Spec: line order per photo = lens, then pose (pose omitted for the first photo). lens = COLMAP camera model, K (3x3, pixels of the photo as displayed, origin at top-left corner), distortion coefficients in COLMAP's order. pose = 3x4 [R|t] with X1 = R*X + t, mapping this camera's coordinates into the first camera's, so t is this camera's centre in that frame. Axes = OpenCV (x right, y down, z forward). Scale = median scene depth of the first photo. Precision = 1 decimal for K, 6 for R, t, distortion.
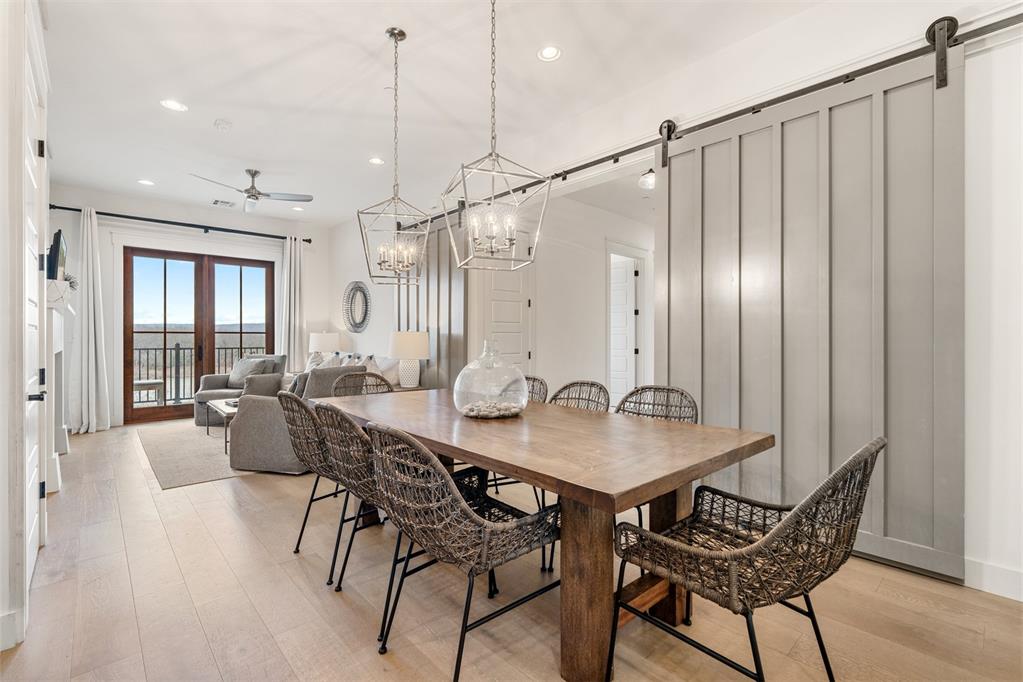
lens RADIAL K [[464.8, 0, 512.0], [0, 464.8, 338.8], [0, 0, 1]] dist [-0.002067, -0.000011]
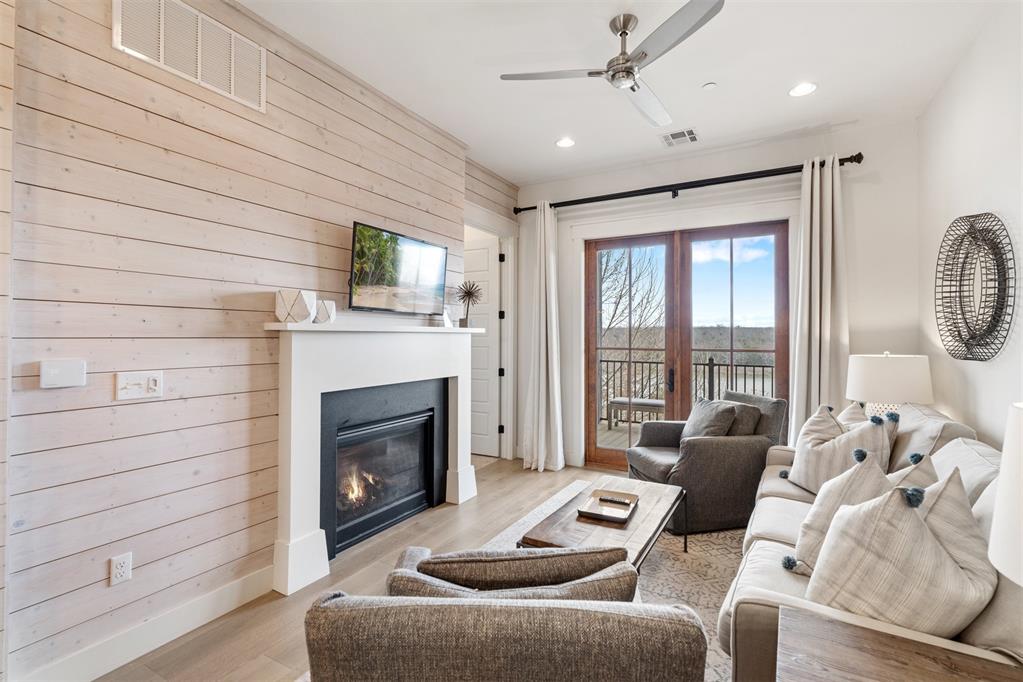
lens RADIAL K [[464.8, 0, 512.0], [0, 464.8, 338.8], [0, 0, 1]] dist [-0.002067, -0.000011]
pose [[0.314197, 0.003397, -0.949352, -0.111601], [-0.002266, 0.999993, 0.002828, -0.030540], [0.949355, 0.001263, 0.314202, 0.575677]]
